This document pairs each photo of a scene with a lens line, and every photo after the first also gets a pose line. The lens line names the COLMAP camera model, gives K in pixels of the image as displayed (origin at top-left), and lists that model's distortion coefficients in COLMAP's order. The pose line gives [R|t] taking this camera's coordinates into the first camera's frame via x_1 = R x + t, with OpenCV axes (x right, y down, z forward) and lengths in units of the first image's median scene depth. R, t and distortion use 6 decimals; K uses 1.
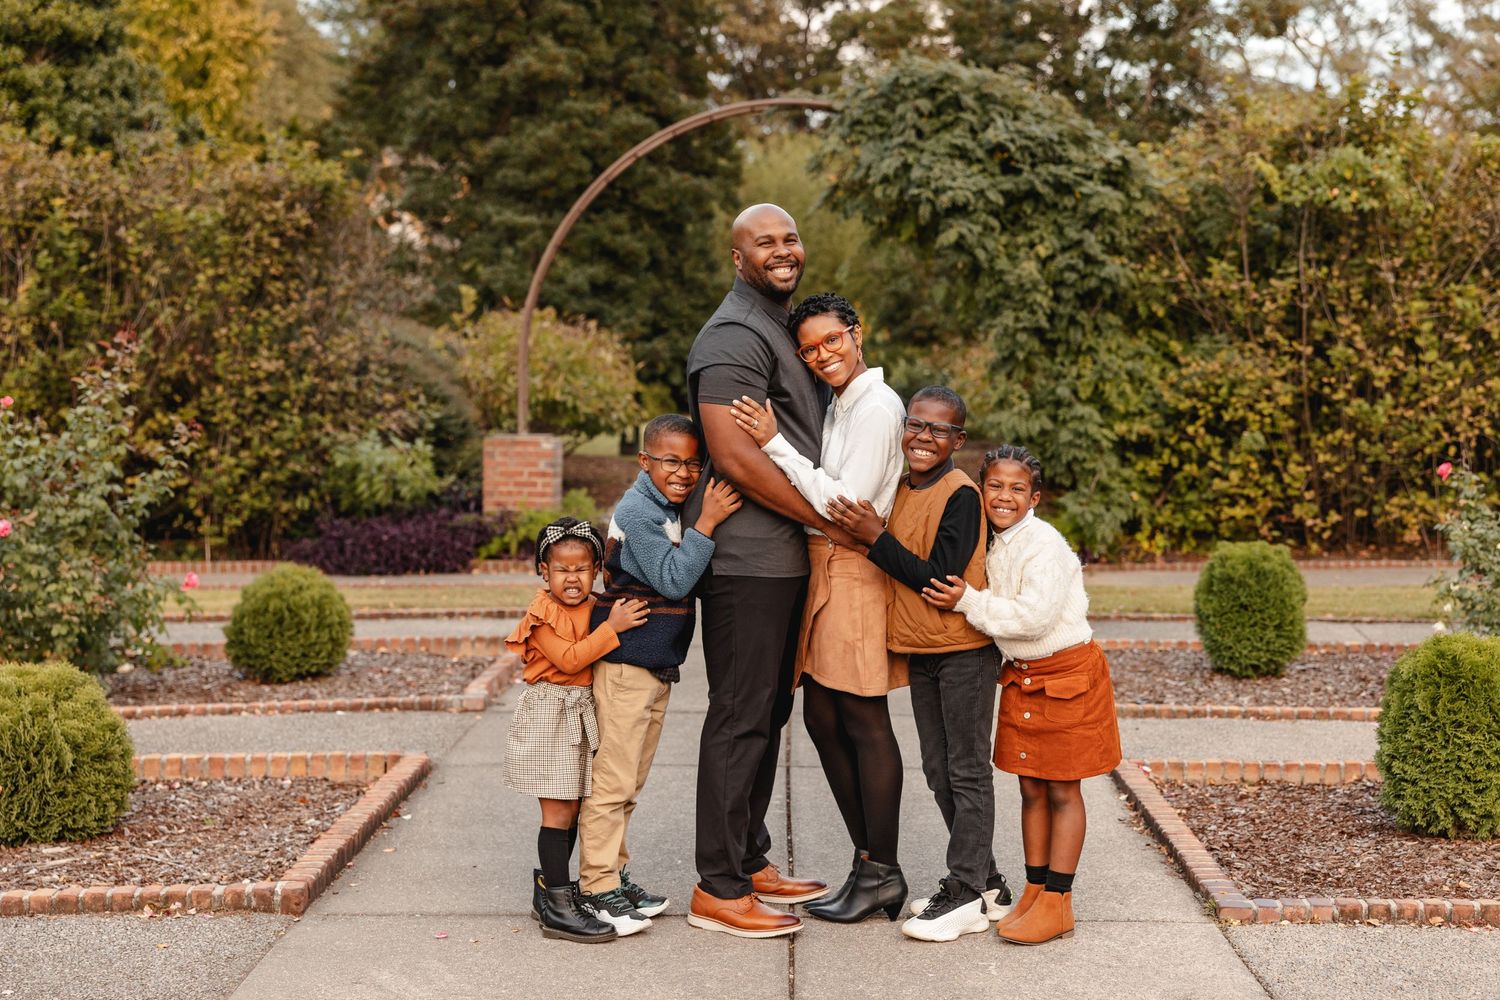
lens RADIAL K [[2286.9, 0, 750.0], [0, 2286.9, 500.0], [0, 0, 1]] dist [0.001322, -0.036689]
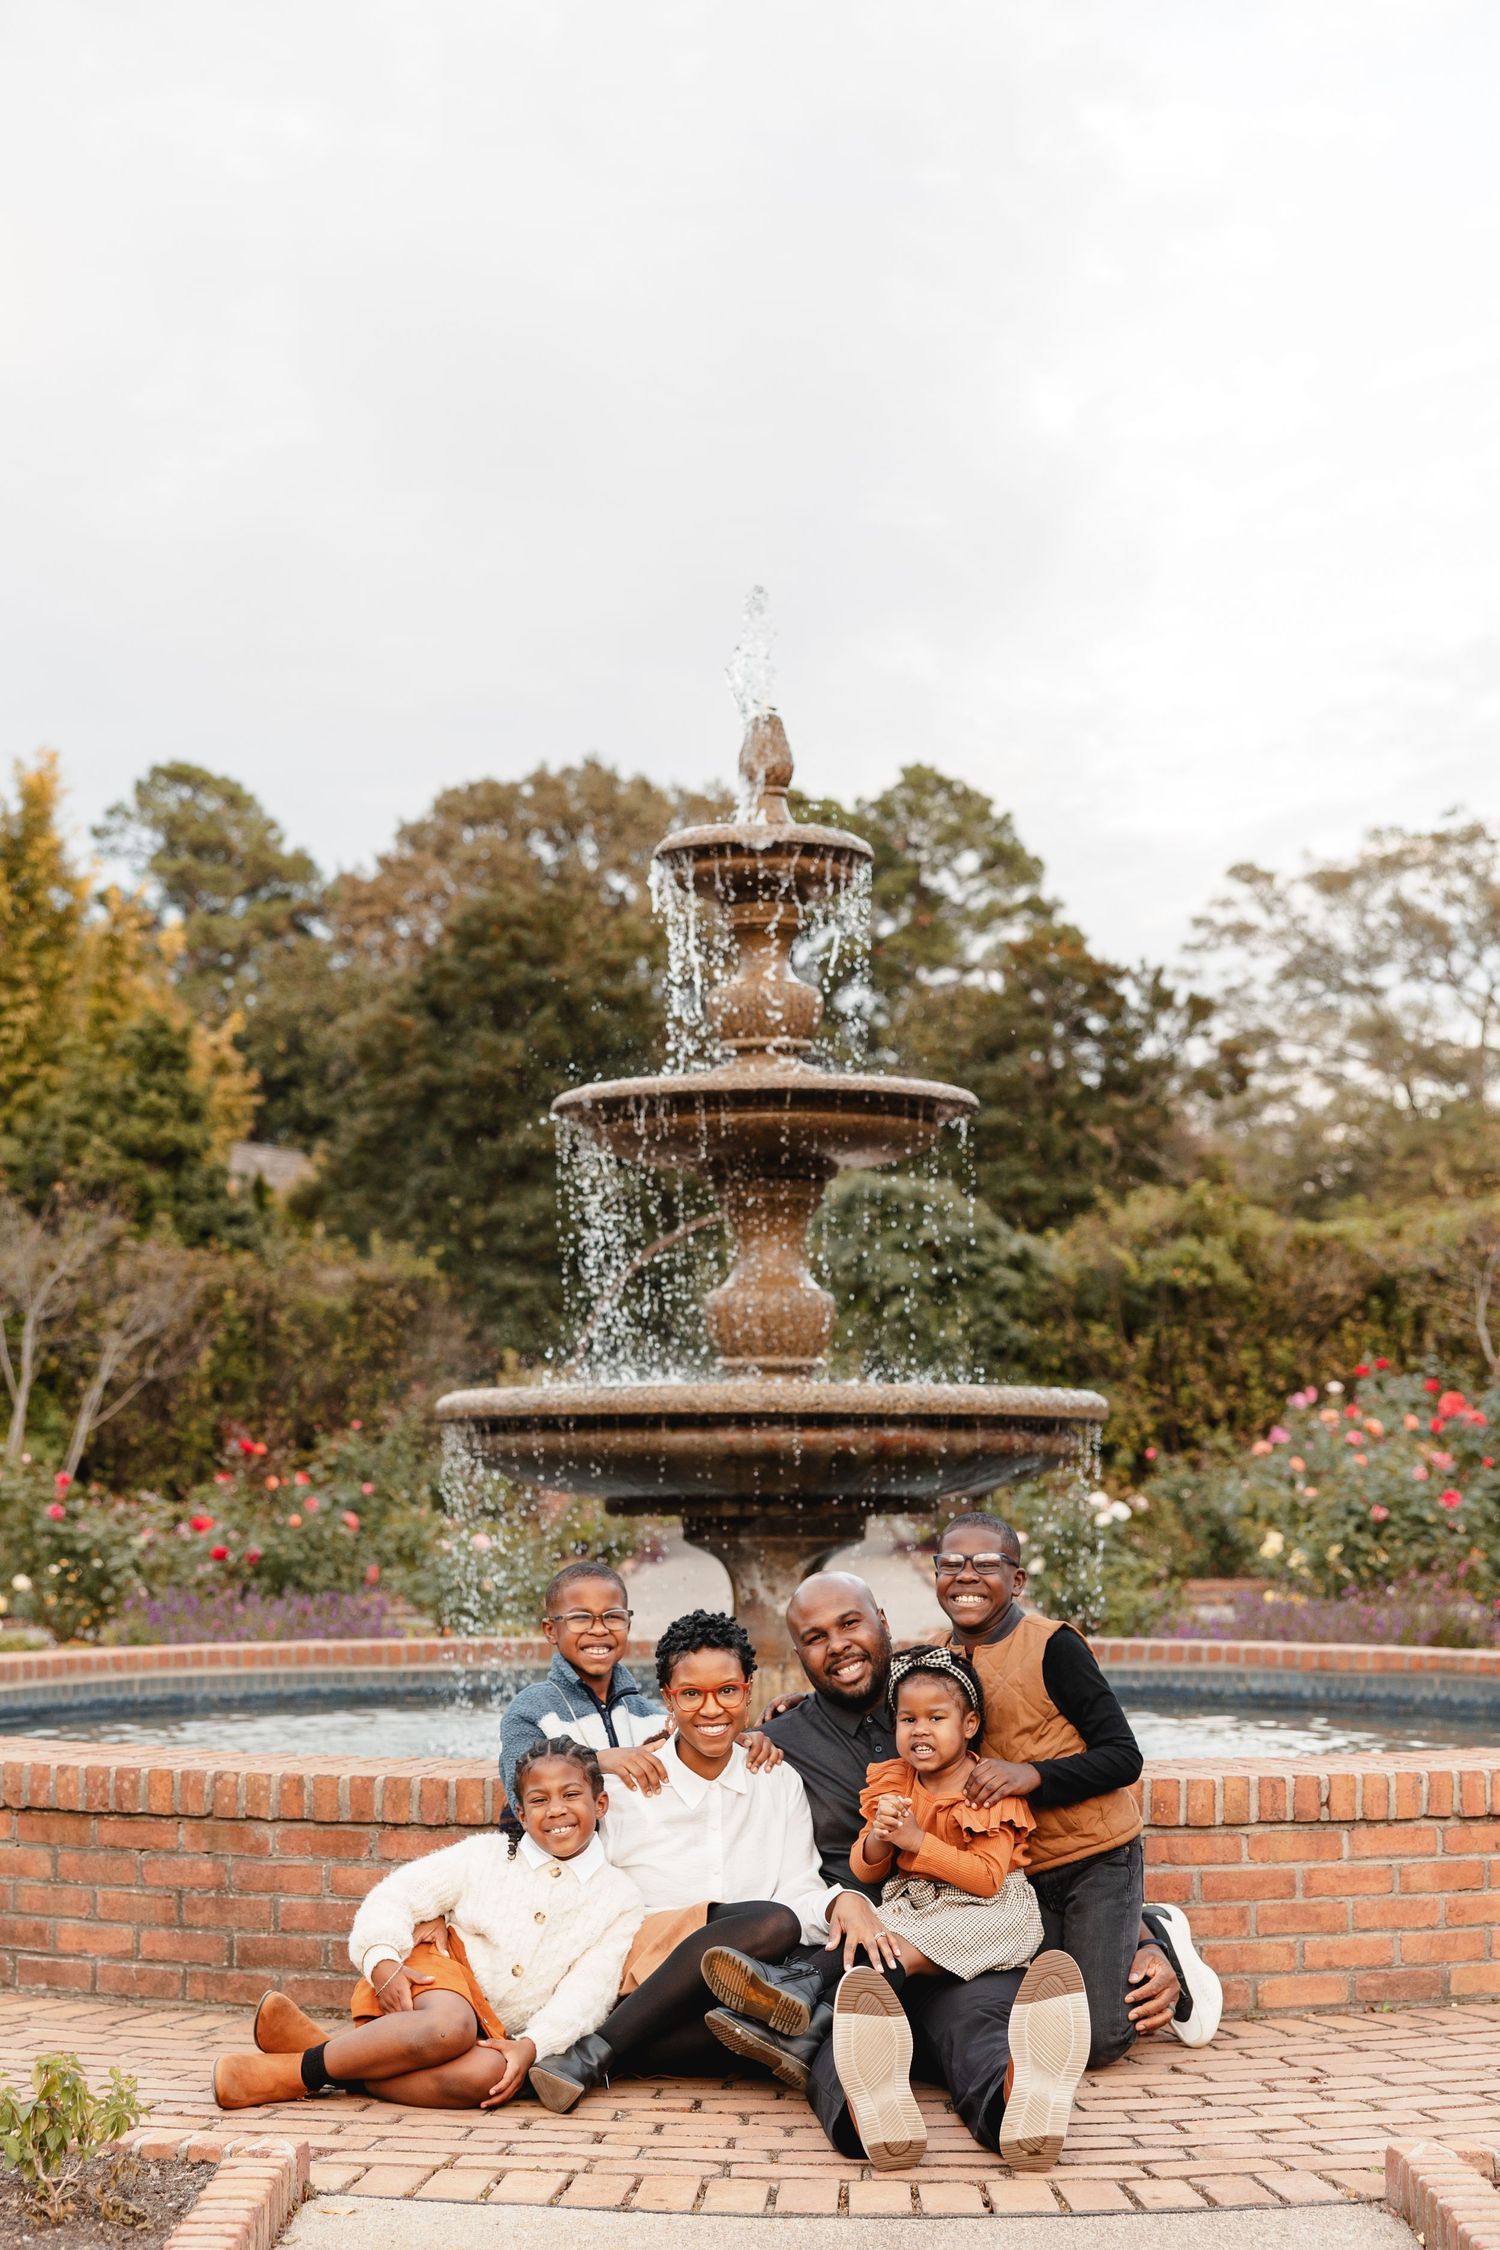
lens RADIAL K [[3706.5, 0, 750.0], [0, 3706.5, 1125.0], [0, 0, 1]] dist [-0.015403, 0.004326]
pose [[0.999822, -0.014387, 0.012173, -0.021843], [0.015989, 0.989481, -0.143774, 0.088012], [-0.009977, 0.143943, 0.989536, -1.156309]]
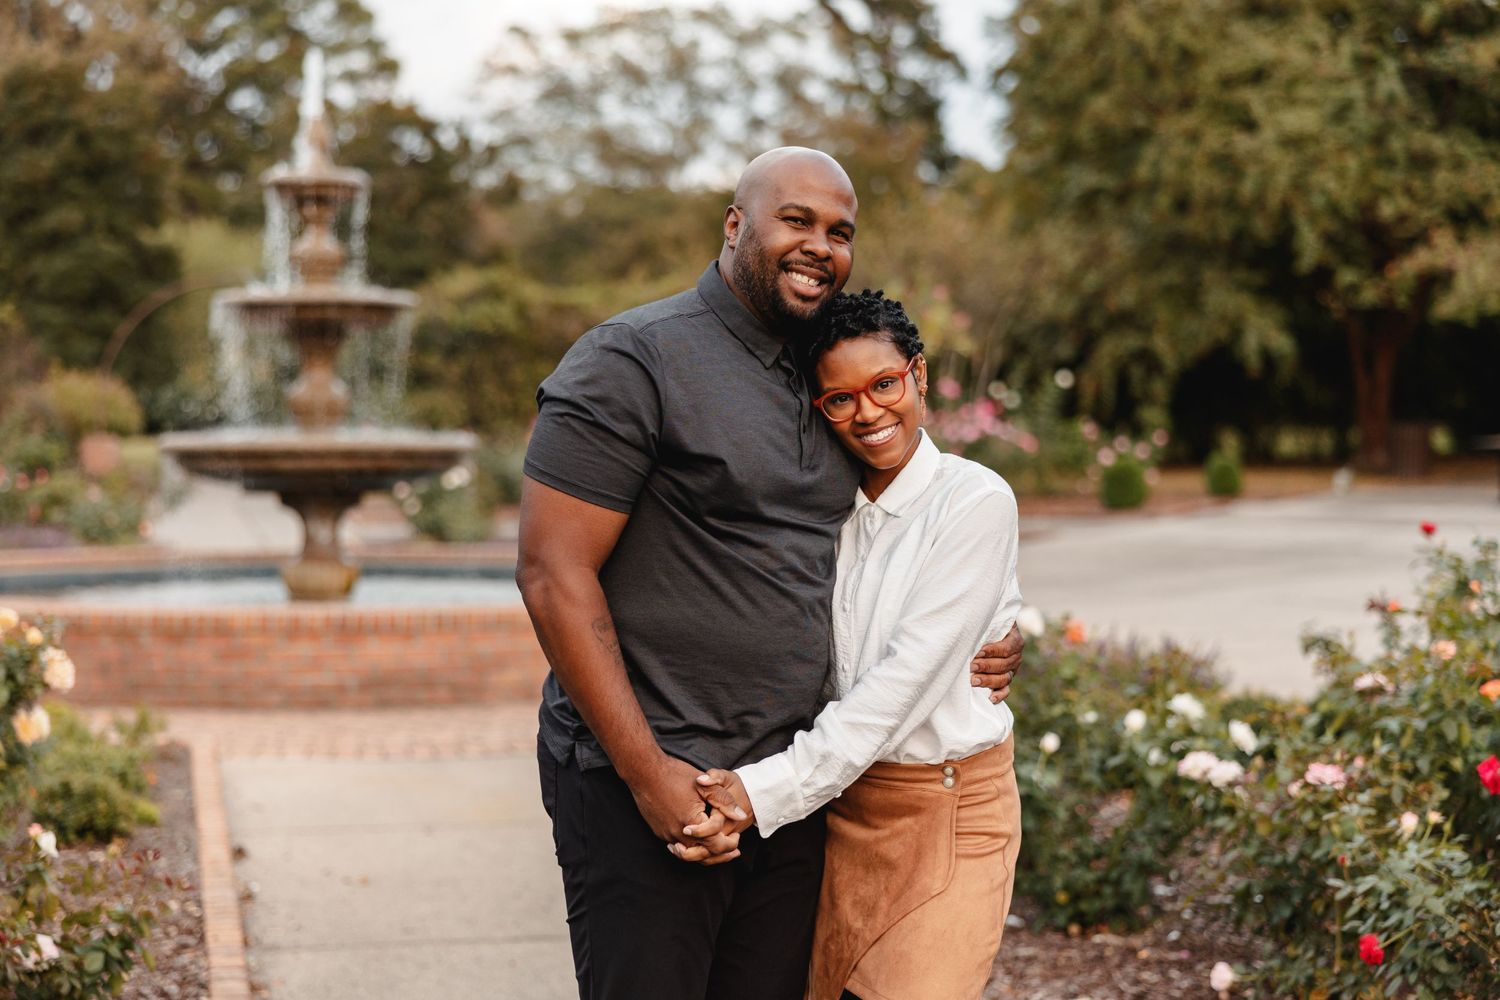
lens RADIAL K [[2586.5, 0, 750.0], [0, 2586.5, 500.0], [0, 0, 1]] dist [0.010104, 0.001592]
pose [[0.971817, -0.020660, 0.234828, -0.083964], [0.025124, 0.999556, -0.016032, 0.083928], [-0.234392, 0.021480, 0.971905, -1.488369]]
